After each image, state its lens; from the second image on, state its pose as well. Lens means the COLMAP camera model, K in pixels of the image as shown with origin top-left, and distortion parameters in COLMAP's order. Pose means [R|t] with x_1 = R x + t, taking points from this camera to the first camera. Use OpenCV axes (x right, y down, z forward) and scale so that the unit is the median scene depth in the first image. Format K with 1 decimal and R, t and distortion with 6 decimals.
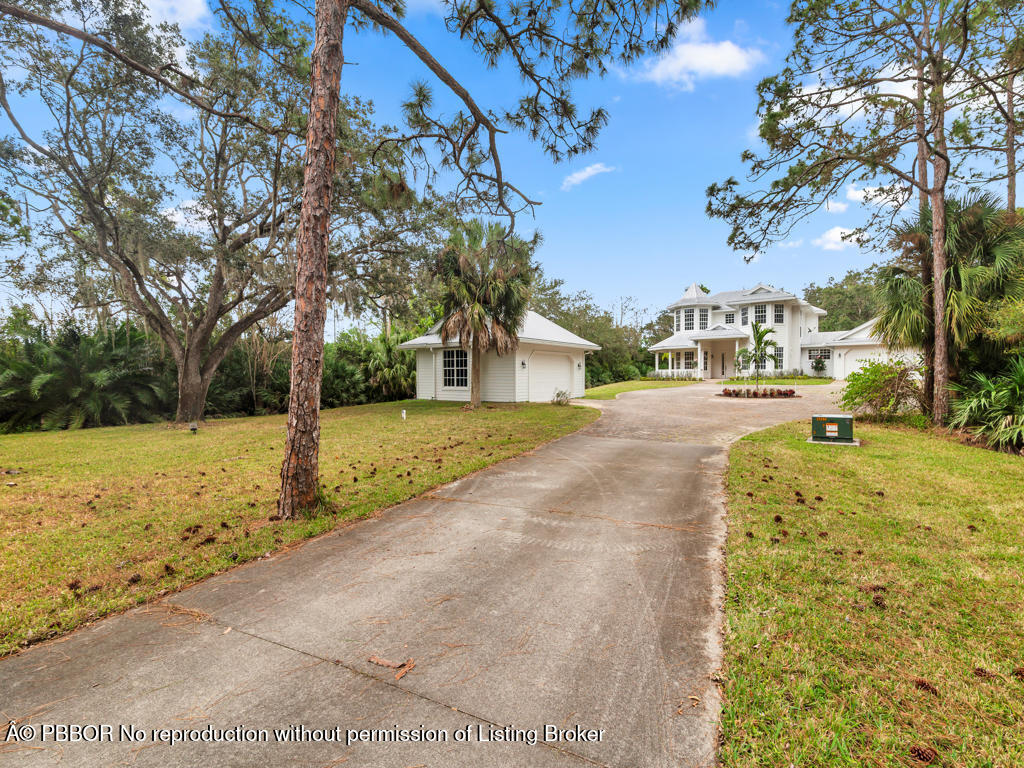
lens RADIAL K [[460.8, 0, 517.9], [0, 460.8, 382.9], [0, 0, 1]] dist [0.000680, 0.000147]
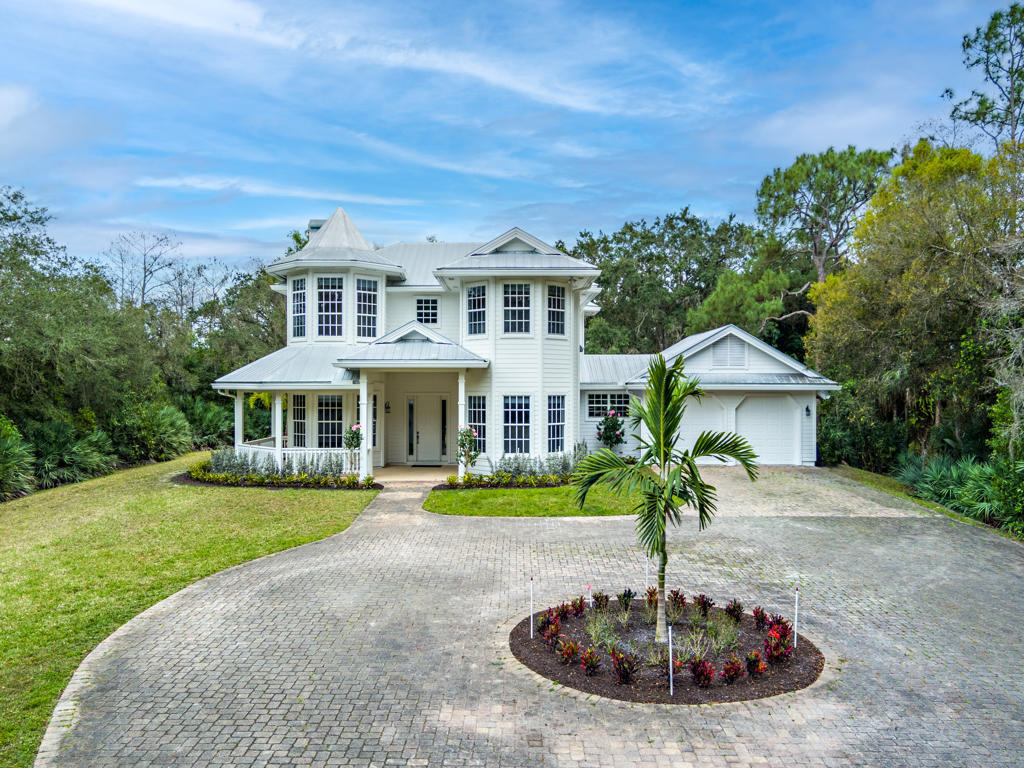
lens RADIAL K [[827.2, 0, 512.0], [0, 827.2, 384.0], [0, 0, 1]] dist [-0.011965, -0.003626]
pose [[0.806121, 0.010750, 0.591653, 0.183531], [0.002677, 0.999758, -0.021813, -0.109485], [-0.591745, 0.019167, 0.805898, 0.694107]]
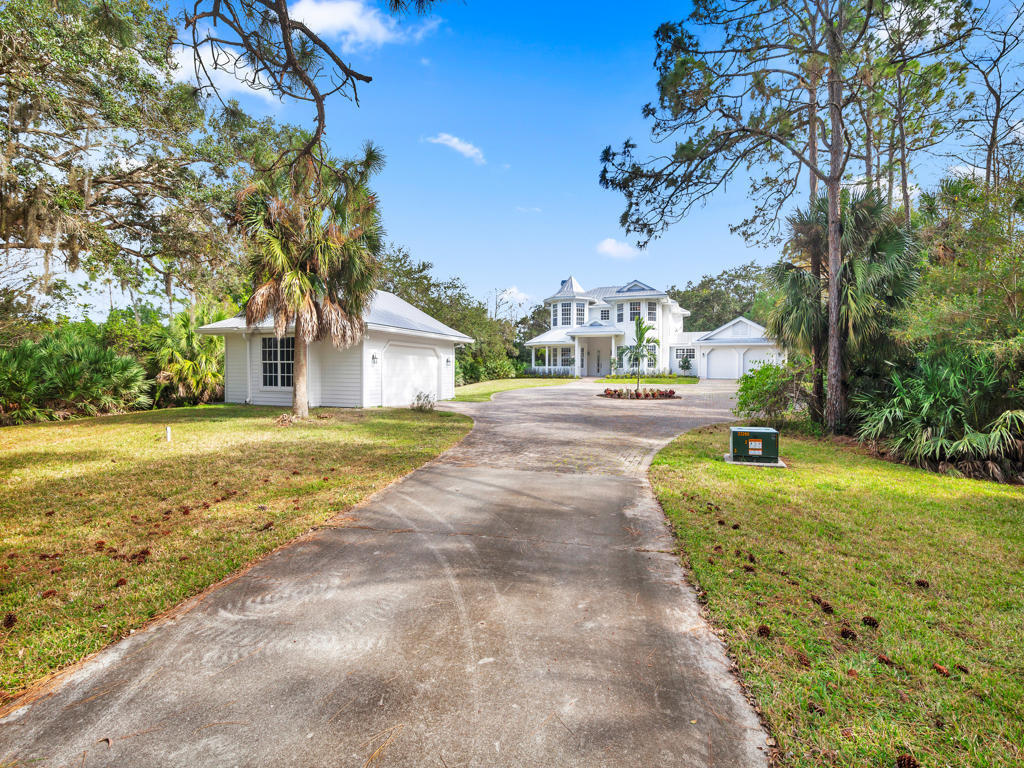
lens RADIAL K [[474.1, 0, 524.1], [0, 474.1, 386.3], [0, 0, 1]] dist [0.001810, 0.000068]
pose [[0.960308, 0.001795, 0.278937, 0.027043], [-0.006800, 0.999833, 0.016978, -0.007422], [-0.278860, -0.018201, 0.960159, 0.143028]]
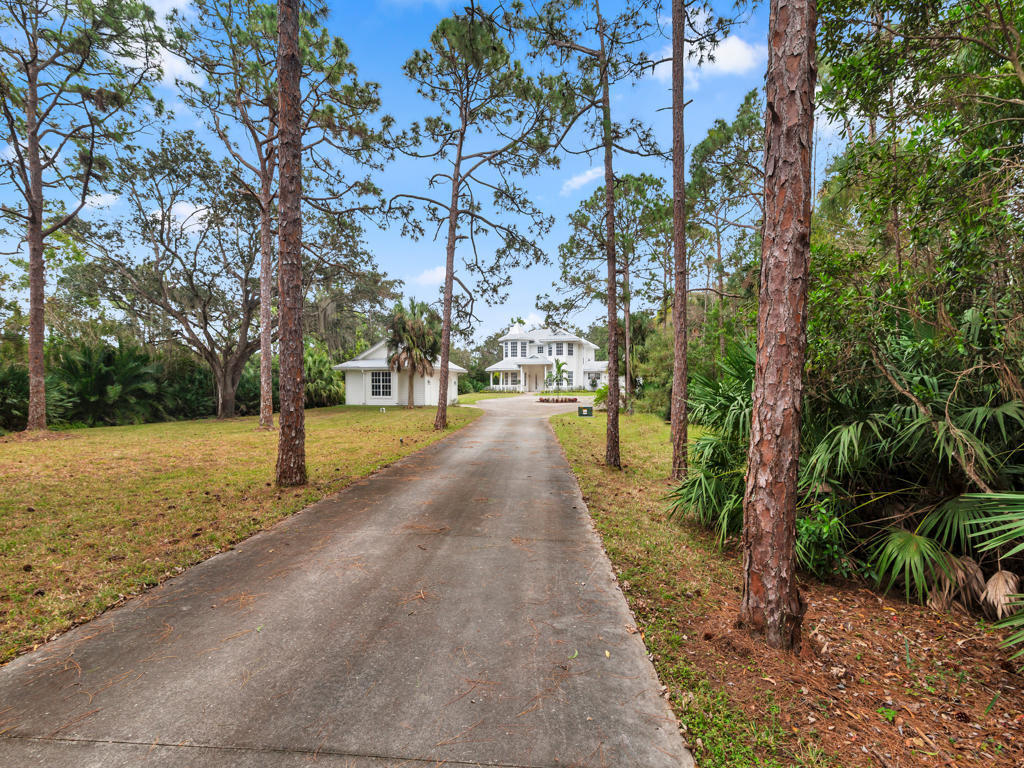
lens RADIAL K [[474.1, 0, 524.1], [0, 474.1, 386.3], [0, 0, 1]] dist [0.001810, 0.000068]
pose [[0.917141, 0.008982, 0.398463, -0.297255], [-0.000444, 0.999768, -0.021514, 0.008745], [-0.398564, 0.019555, 0.916932, -0.563603]]
